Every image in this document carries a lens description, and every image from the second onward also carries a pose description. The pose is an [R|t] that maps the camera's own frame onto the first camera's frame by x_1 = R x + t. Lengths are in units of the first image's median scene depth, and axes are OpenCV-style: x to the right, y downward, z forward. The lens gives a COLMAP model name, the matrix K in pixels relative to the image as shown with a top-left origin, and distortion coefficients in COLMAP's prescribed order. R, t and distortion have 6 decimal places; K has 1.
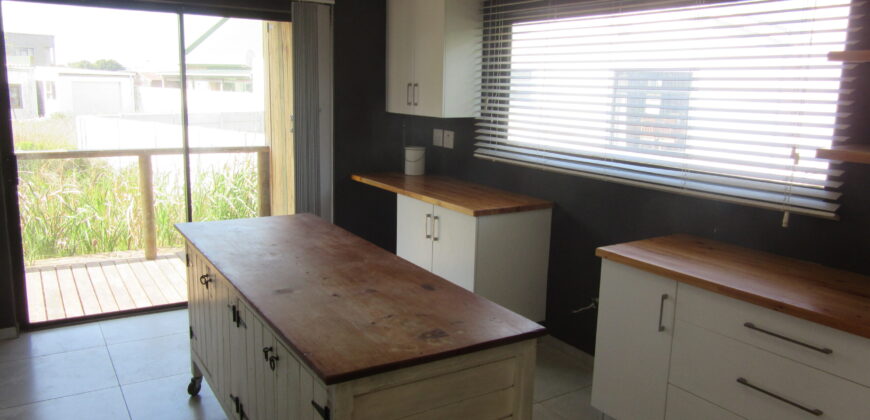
lens RADIAL K [[663.0, 0, 435.0], [0, 663.0, 210.0], [0, 0, 1]] dist [0.005983, 0.005468]
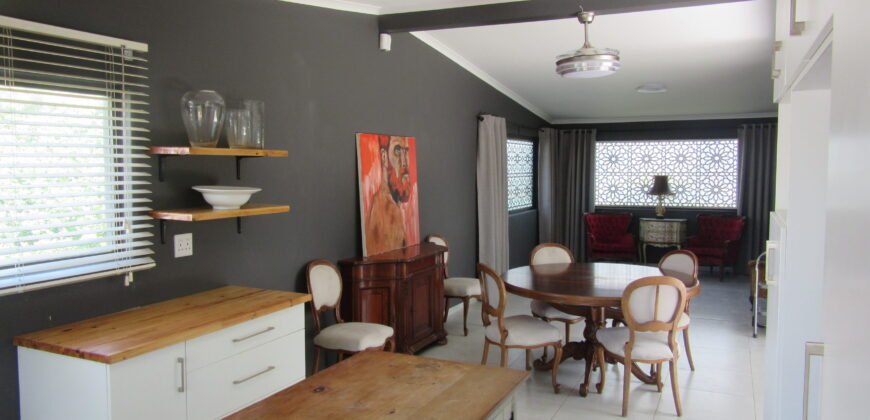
lens RADIAL K [[663.0, 0, 435.0], [0, 663.0, 210.0], [0, 0, 1]] dist [0.005983, 0.005468]
pose [[-0.554601, -0.080604, 0.828203, -0.790582], [0.136359, 0.973039, 0.186012, -0.262739], [-0.820868, 0.216096, -0.528657, 1.179346]]
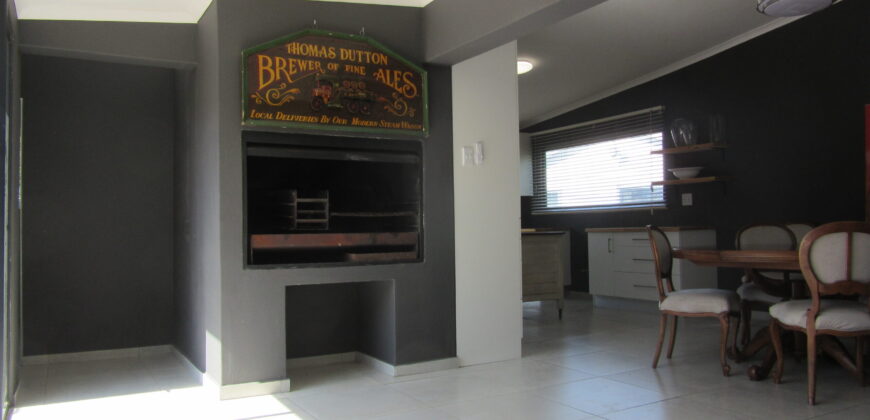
lens RADIAL K [[663.0, 0, 435.0], [0, 663.0, 210.0], [0, 0, 1]] dist [0.005983, 0.005468]
pose [[0.998190, -0.036145, -0.048061, -0.241199], [0.025116, 0.976746, -0.212924, 0.579457], [0.054640, 0.211332, 0.975886, -1.757009]]
